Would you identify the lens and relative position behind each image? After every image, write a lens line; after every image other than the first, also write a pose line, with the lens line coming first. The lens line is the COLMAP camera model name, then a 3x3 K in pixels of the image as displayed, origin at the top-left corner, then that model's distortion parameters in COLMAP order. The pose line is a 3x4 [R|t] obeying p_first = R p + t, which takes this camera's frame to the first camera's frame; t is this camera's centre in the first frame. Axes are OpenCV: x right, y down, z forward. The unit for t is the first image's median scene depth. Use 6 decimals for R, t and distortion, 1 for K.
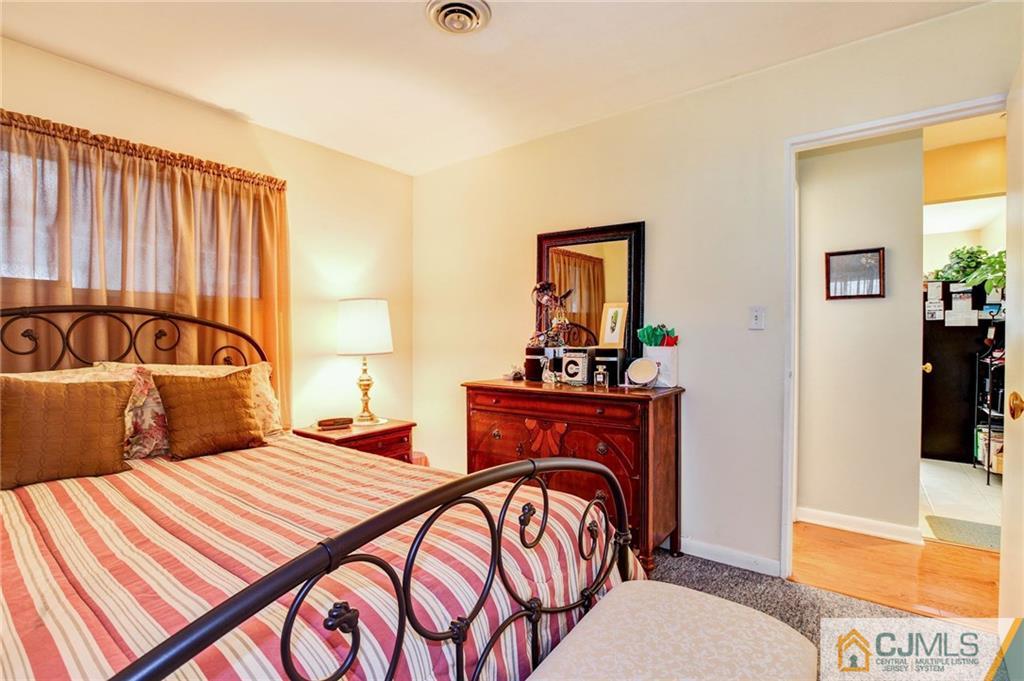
lens RADIAL K [[474.4, 0, 513.0], [0, 474.4, 336.4], [0, 0, 1]] dist [-0.033910, 0.010746]
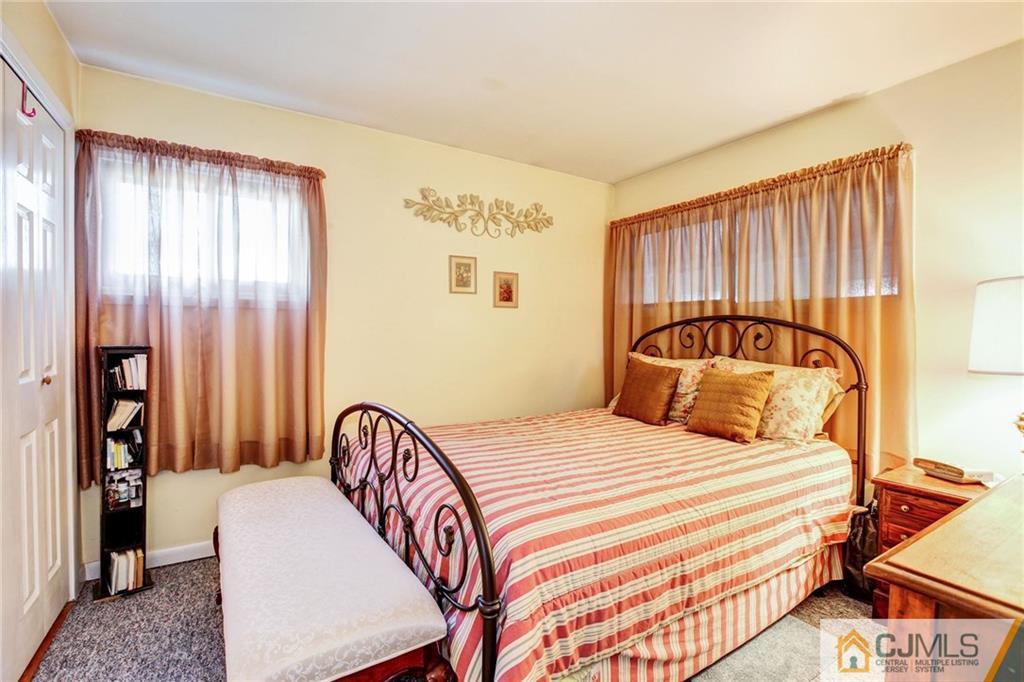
lens RADIAL K [[474.4, 0, 511.7], [0, 474.4, 338.6], [0, 0, 1]] dist [-0.033910, 0.010746]
pose [[-0.355885, 0.010226, -0.934474, 0.592764], [-0.010968, 0.999826, 0.015118, -0.010579], [0.934465, 0.015629, -0.355711, 0.832704]]
